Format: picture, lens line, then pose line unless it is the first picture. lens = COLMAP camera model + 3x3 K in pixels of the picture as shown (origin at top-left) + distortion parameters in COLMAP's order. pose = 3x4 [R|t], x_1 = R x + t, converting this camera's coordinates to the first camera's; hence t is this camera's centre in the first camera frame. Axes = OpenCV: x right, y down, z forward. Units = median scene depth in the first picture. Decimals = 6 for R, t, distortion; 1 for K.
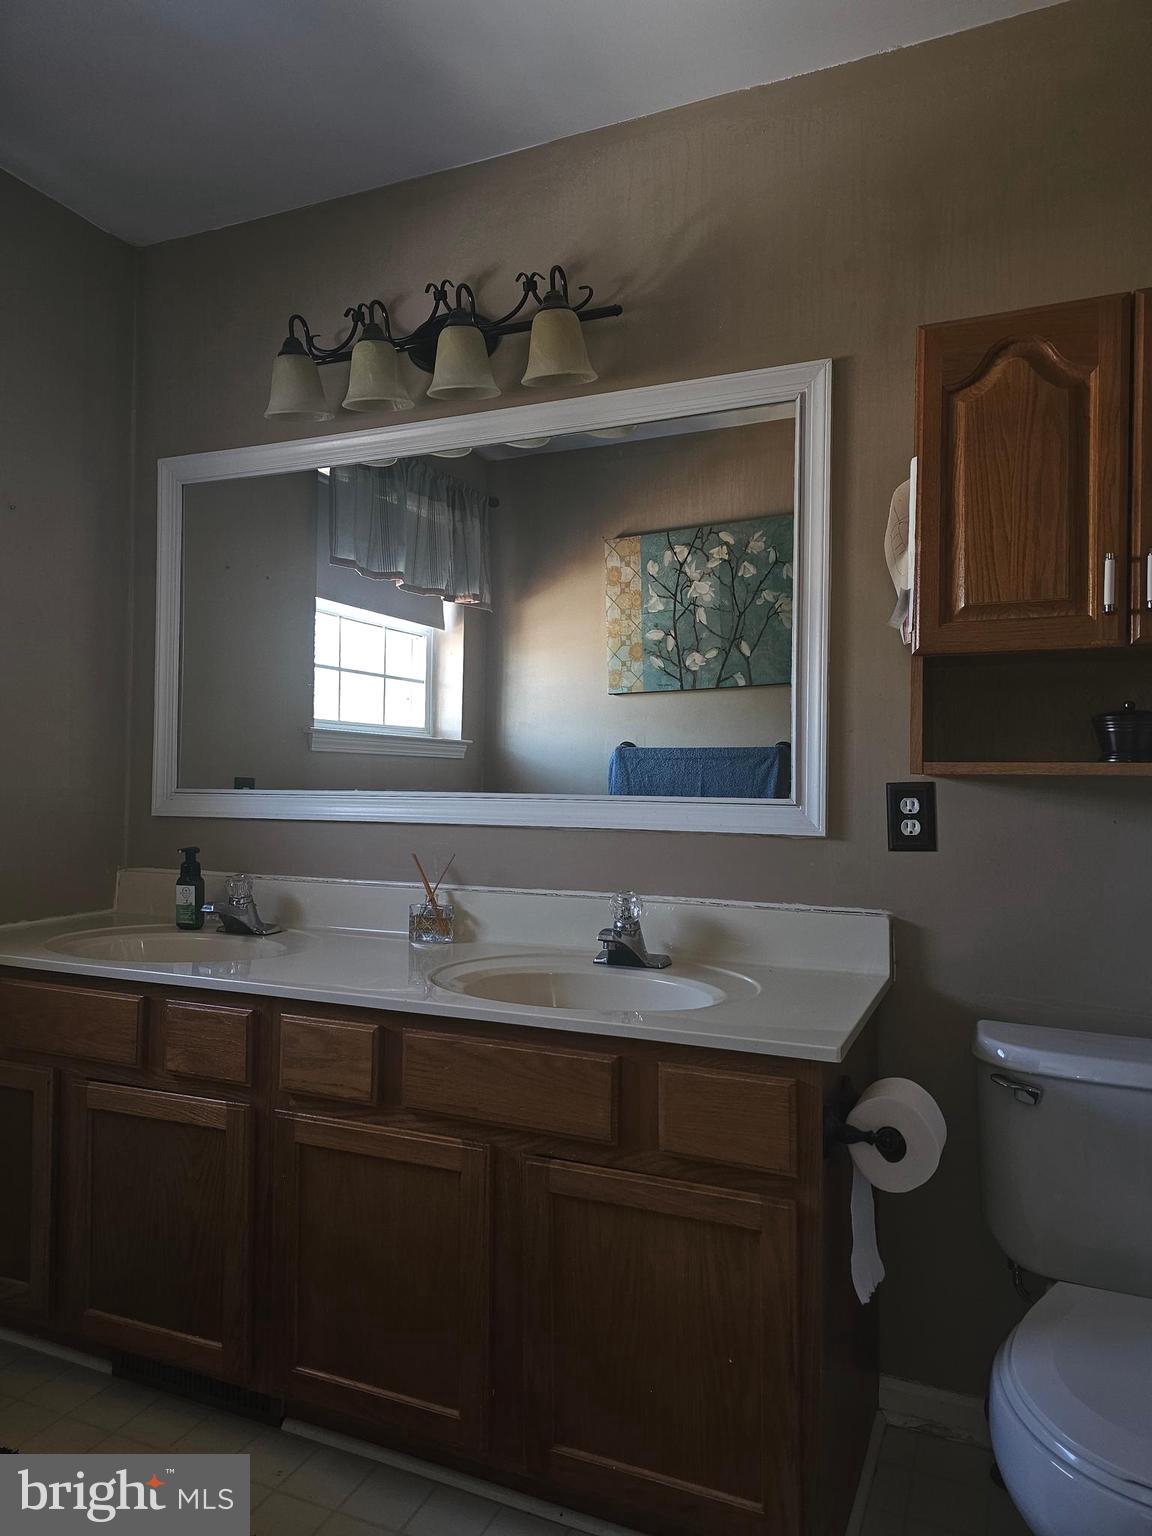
lens RADIAL K [[1021.4, 0, 573.5], [0, 1021.4, 776.4], [0, 0, 1]] dist [0.054108, -0.040490]
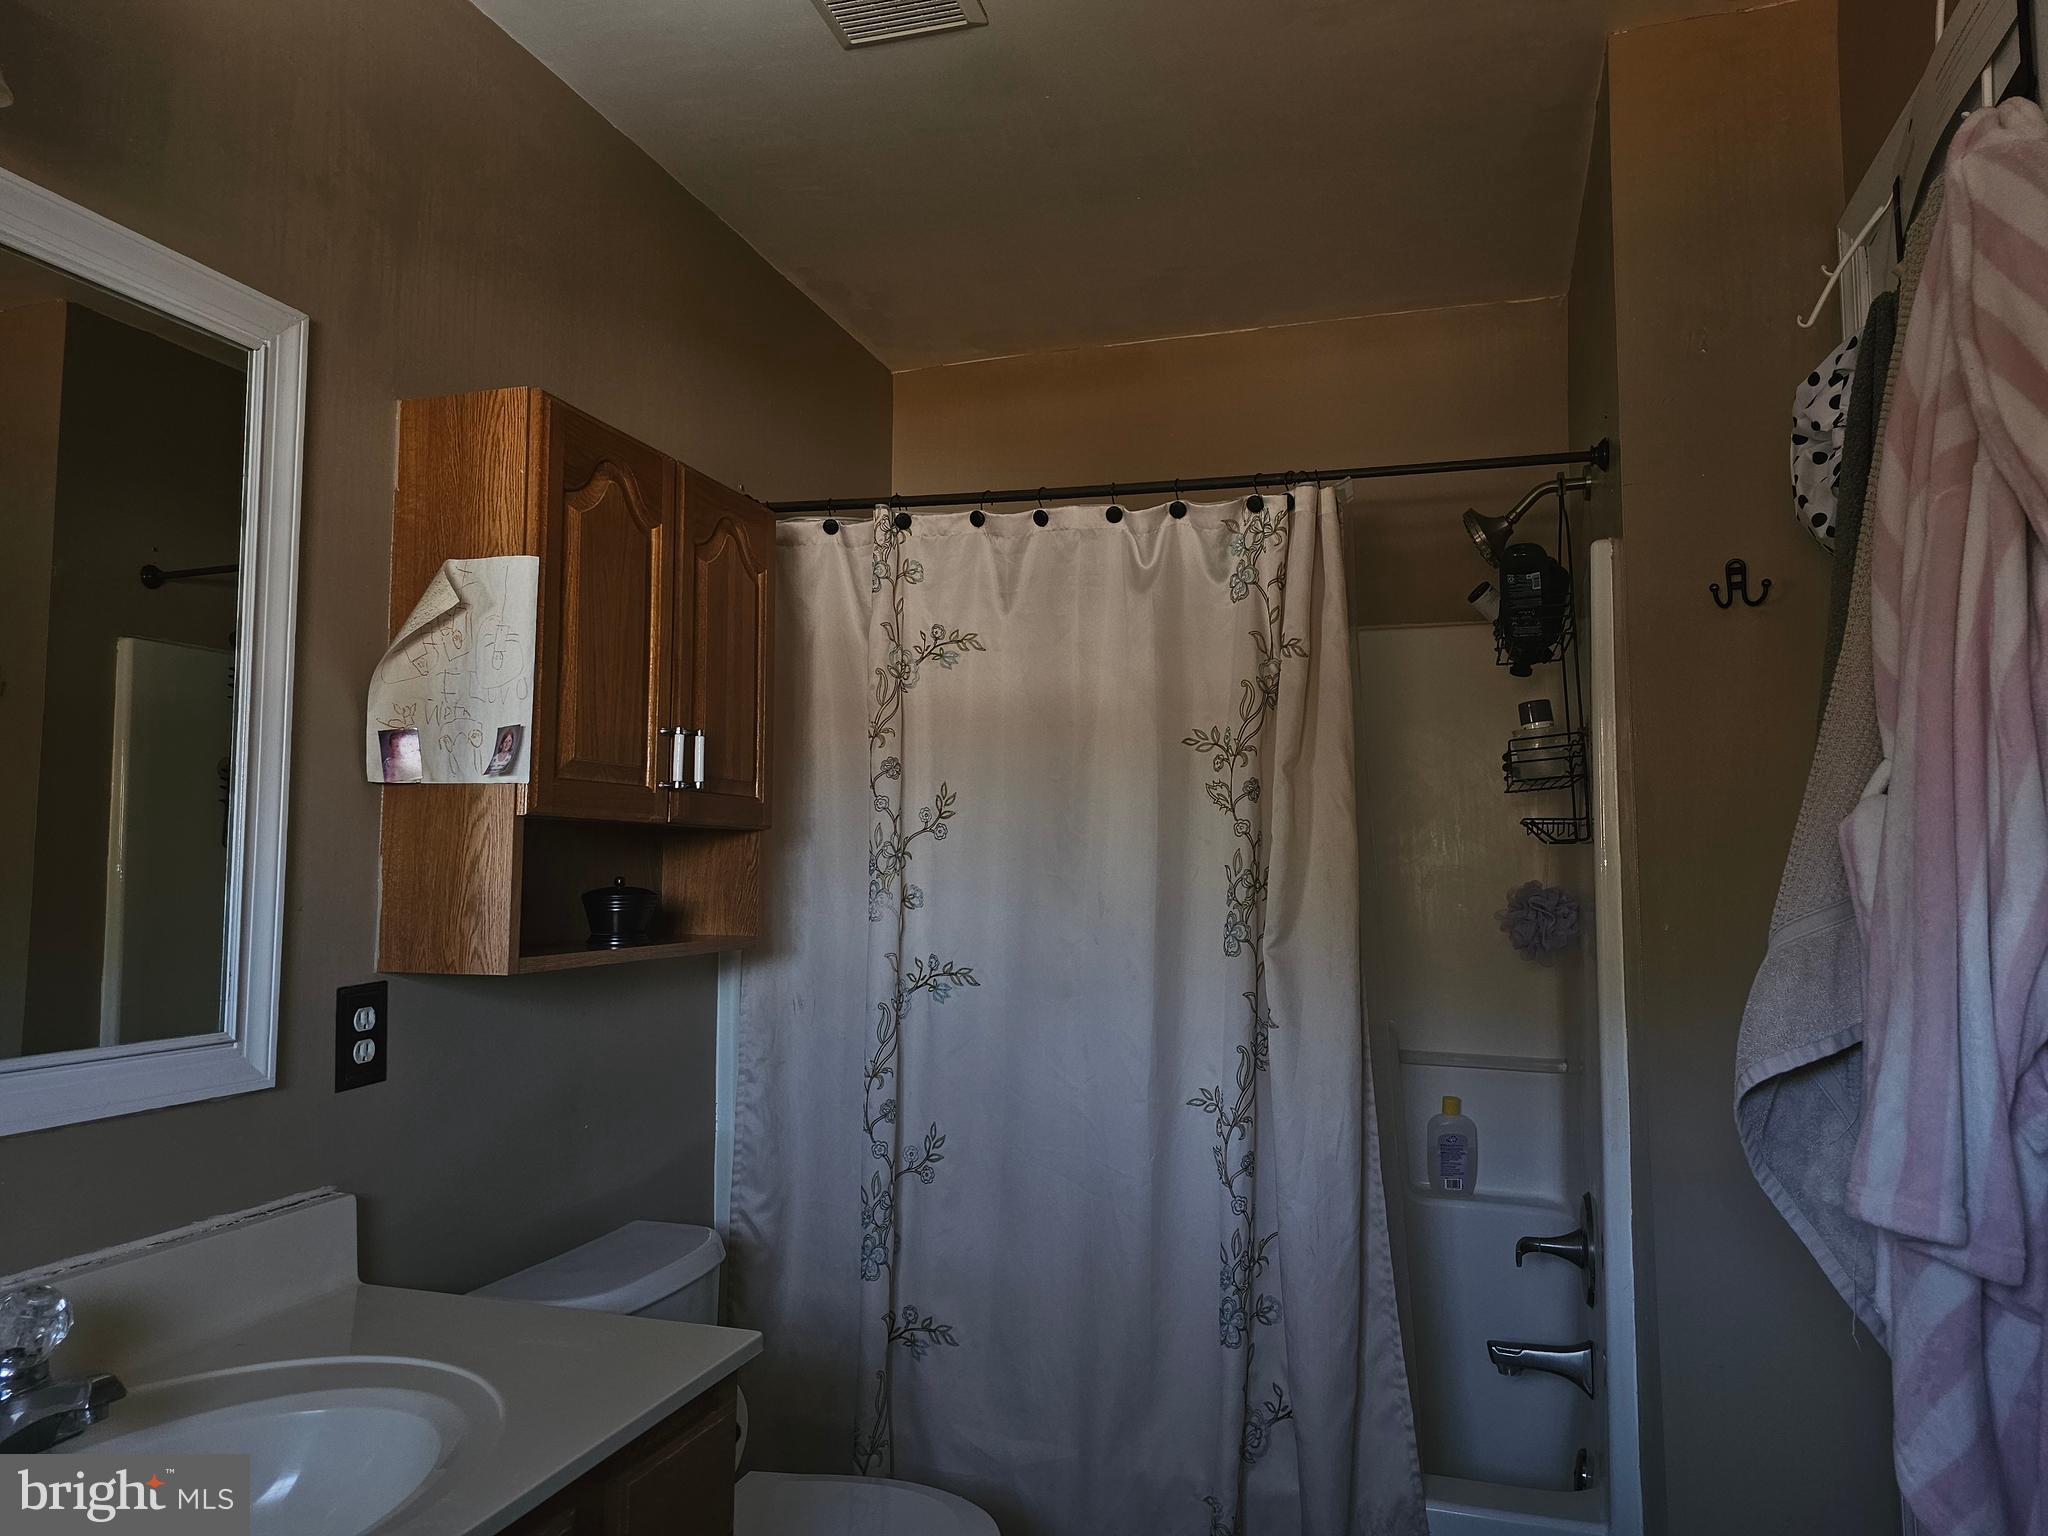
lens RADIAL K [[1361.9, 0, 1020.7], [0, 1361.9, 768.4], [0, 0, 1]] dist [0.054108, -0.040490]
pose [[-0.091472, 0.061761, 0.993891, -0.625953], [-0.013951, 0.997897, -0.063294, -0.084941], [-0.995710, -0.019655, -0.090418, 0.654867]]
